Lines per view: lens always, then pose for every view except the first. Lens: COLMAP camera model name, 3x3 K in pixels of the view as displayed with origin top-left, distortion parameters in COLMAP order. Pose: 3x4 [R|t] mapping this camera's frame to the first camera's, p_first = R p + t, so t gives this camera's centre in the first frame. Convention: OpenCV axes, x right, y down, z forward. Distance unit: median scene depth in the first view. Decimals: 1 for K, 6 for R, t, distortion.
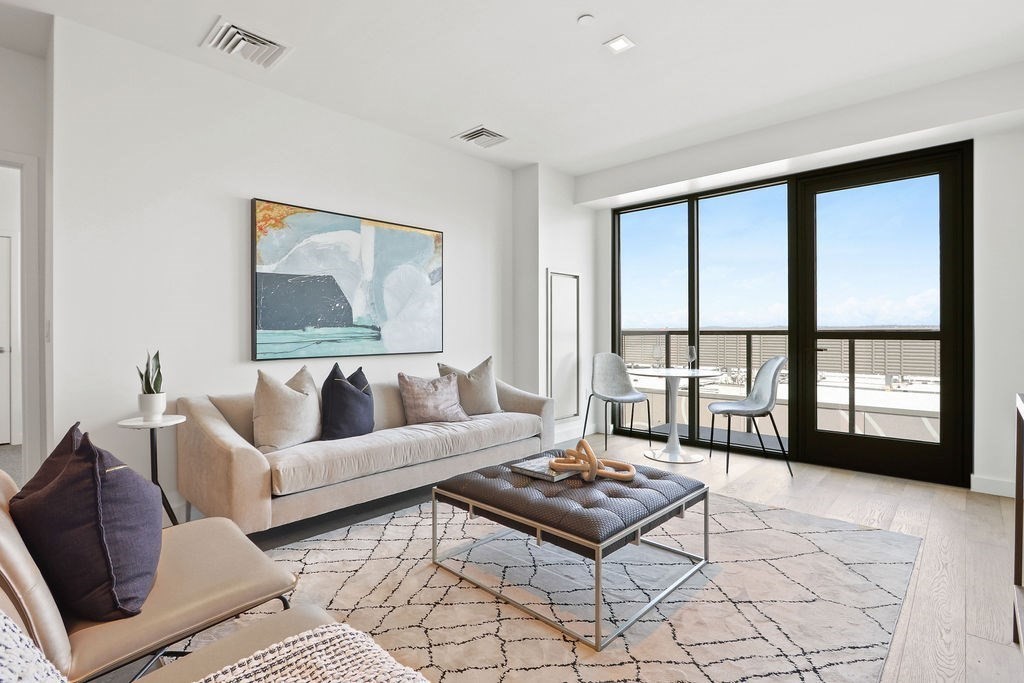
lens RADIAL K [[493.5, 0, 497.1], [0, 493.5, 336.2], [0, 0, 1]] dist [-0.012778, -0.001096]
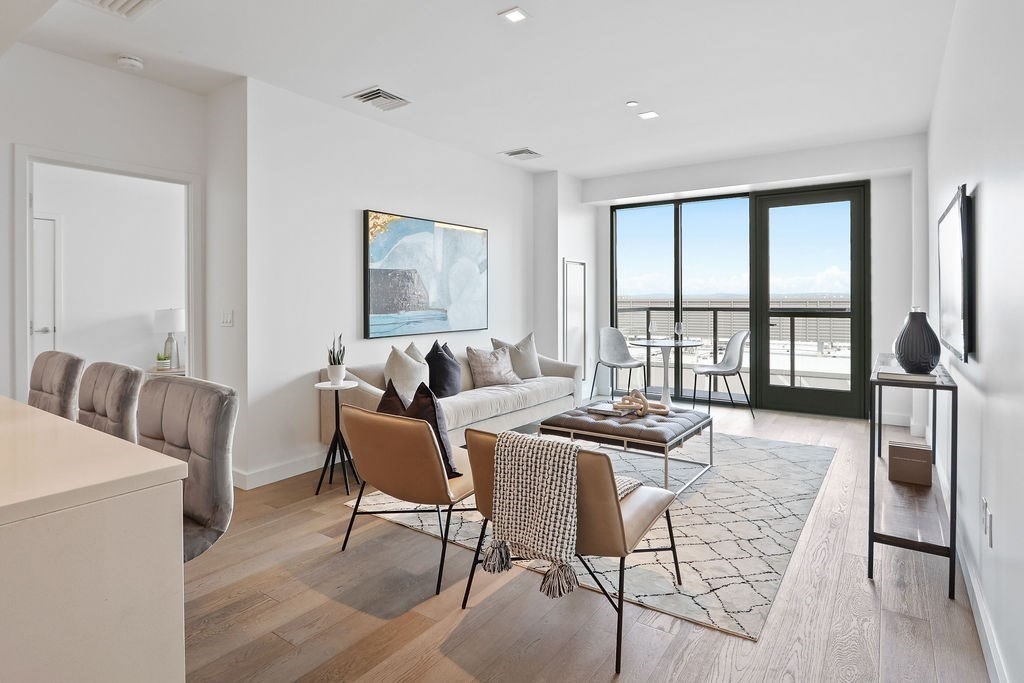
lens RADIAL K [[539.7, 0, 524.8], [0, 539.7, 304.1], [0, 0, 1]] dist [-0.022033, 0.000044]
pose [[0.985455, -0.001521, 0.169931, -0.281929], [0.001598, 0.999999, -0.000312, -0.032174], [-0.169930, 0.000579, 0.985456, -0.364065]]
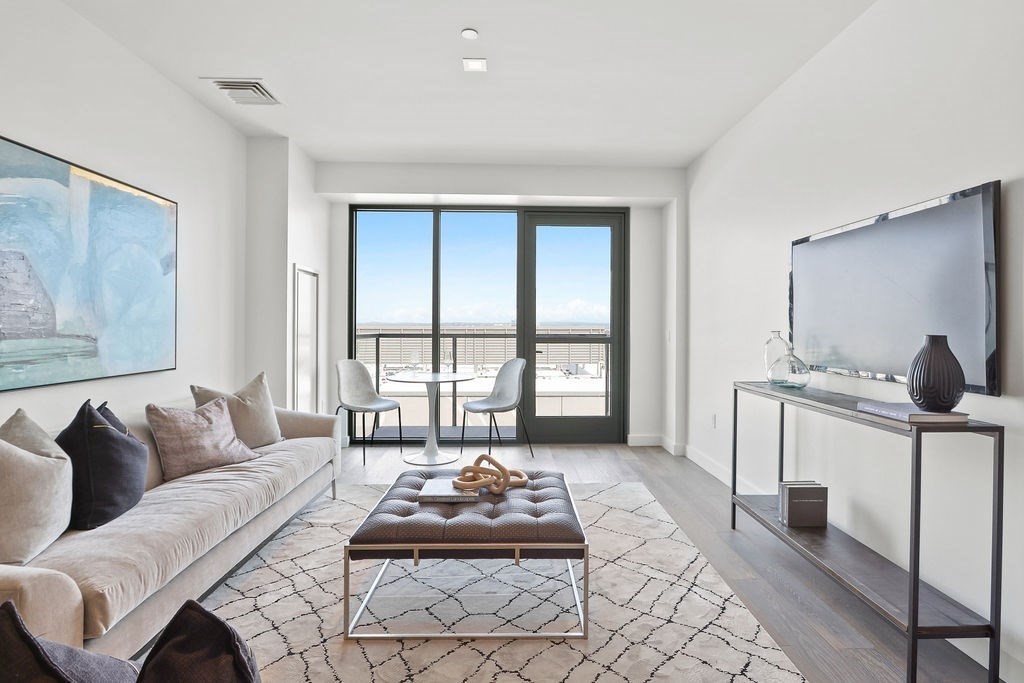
lens RADIAL K [[514.0, 0, 525.9], [0, 514.0, 328.1], [0, 0, 1]] dist [-0.016293, 0.000971]
pose [[0.692716, 0.004678, 0.721195, -0.337822], [0.000540, 0.999975, -0.007005, -0.025324], [-0.721210, 0.005242, 0.692696, 0.136012]]
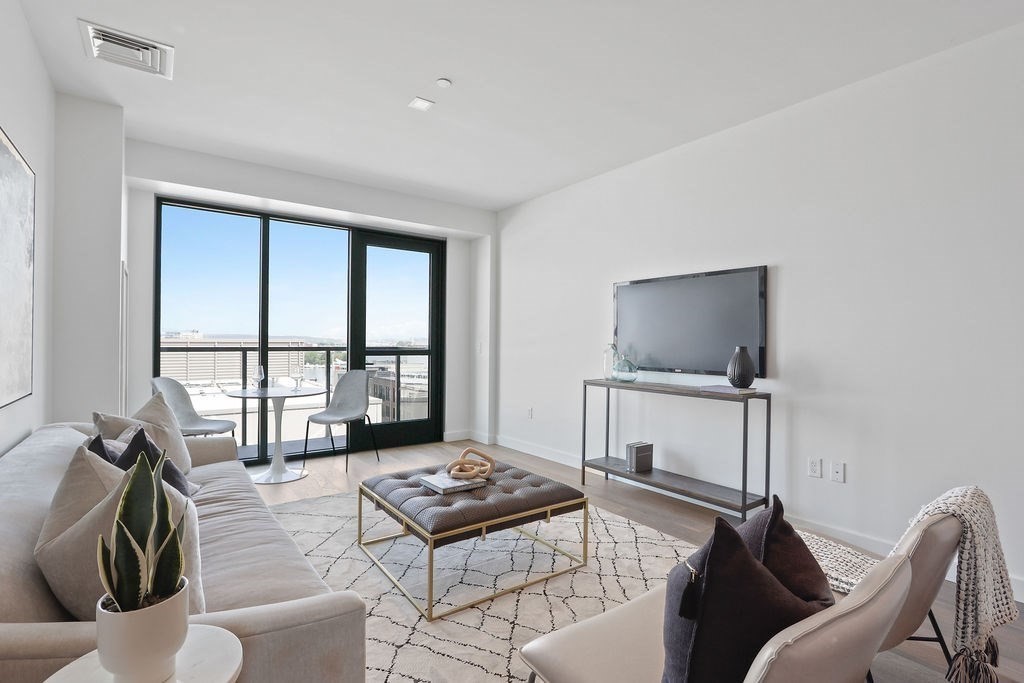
lens RADIAL K [[476.6, 0, 507.1], [0, 476.6, 346.7], [0, 0, 1]] dist [-0.016570, -0.000096]
pose [[0.170625, -0.003943, 0.985328, -0.608277], [0.000324, 0.999992, 0.003946, -0.025063], [-0.985336, -0.000354, 0.170625, 0.460041]]
